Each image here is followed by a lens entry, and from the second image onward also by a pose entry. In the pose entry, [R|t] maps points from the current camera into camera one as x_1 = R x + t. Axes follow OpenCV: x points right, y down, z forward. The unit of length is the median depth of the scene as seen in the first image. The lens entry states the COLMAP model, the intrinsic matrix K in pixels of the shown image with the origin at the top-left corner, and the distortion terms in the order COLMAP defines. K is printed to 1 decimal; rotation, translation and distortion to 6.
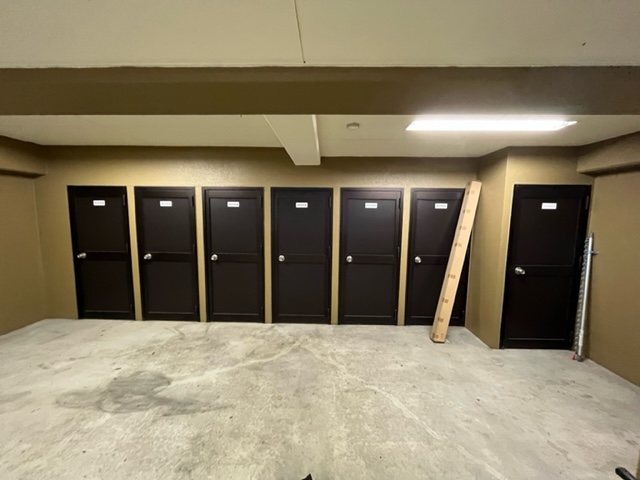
lens RADIAL K [[259.7, 0, 318.0], [0, 259.7, 238.2], [0, 0, 1]] dist [-0.003785, 0.000428]
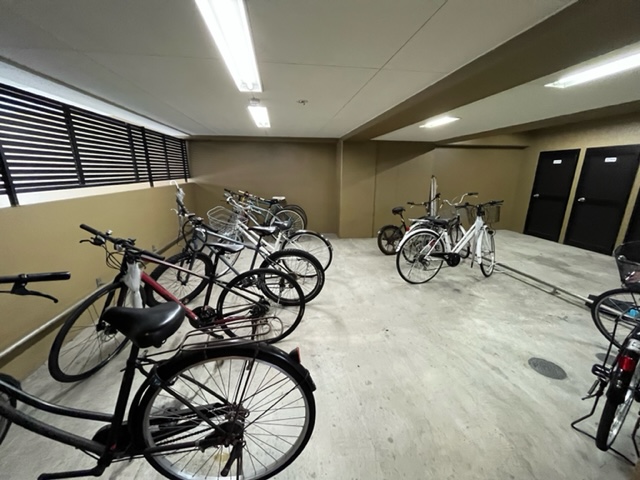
lens RADIAL K [[259.7, 0, 317.6], [0, 259.7, 240.9], [0, 0, 1]] dist [-0.003785, 0.000428]
pose [[0.157633, 0.239201, -0.958089, 0.524933], [-0.102685, 0.968930, 0.225013, 0.121058], [0.982144, 0.062912, 0.177298, -0.650980]]
